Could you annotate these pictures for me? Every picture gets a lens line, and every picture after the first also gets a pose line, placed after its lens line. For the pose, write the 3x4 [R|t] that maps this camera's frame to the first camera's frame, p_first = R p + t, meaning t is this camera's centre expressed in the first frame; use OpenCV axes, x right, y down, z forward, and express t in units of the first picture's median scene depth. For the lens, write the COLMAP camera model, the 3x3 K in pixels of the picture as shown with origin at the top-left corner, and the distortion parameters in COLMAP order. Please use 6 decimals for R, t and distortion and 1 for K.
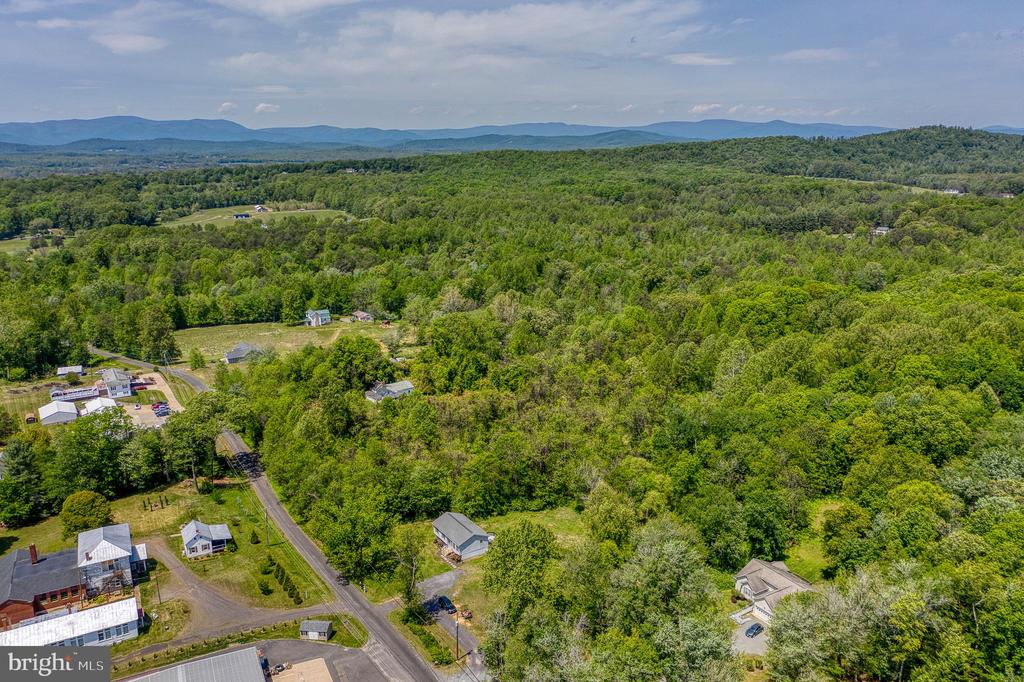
lens RADIAL K [[776.0, 0, 512.0], [0, 776.0, 341.0], [0, 0, 1]] dist [0.006027, 0.028424]
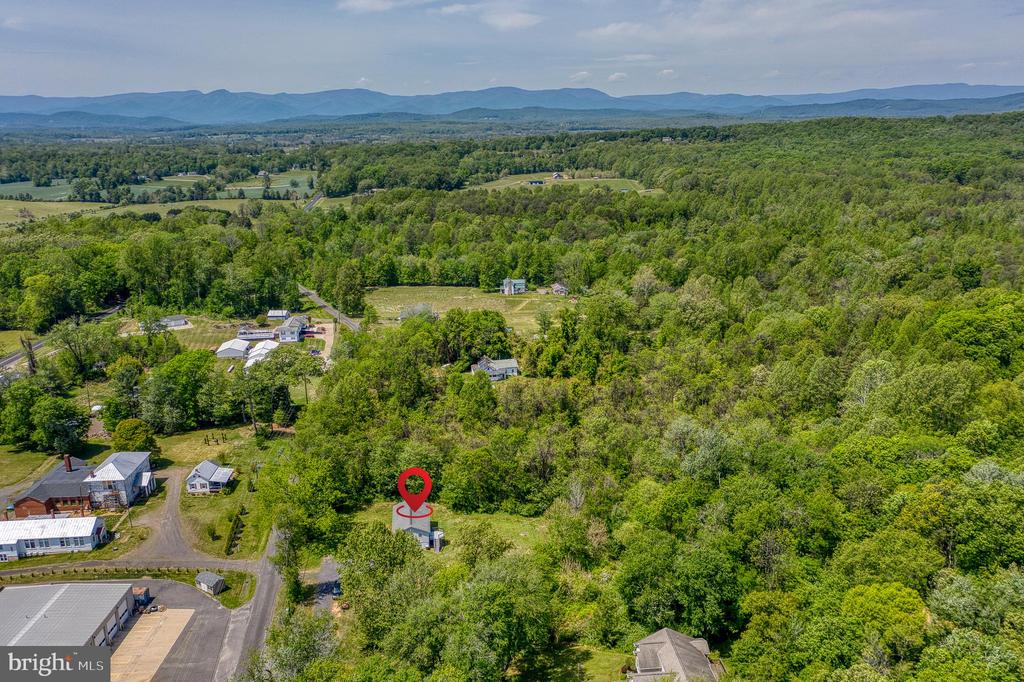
lens RADIAL K [[776.0, 0, 512.0], [0, 776.0, 341.0], [0, 0, 1]] dist [0.006027, 0.028424]
pose [[0.905139, 0.116800, -0.408756, 0.215046], [-0.100615, 0.993056, 0.060963, -0.025979], [0.413038, -0.014053, 0.910605, 0.085844]]
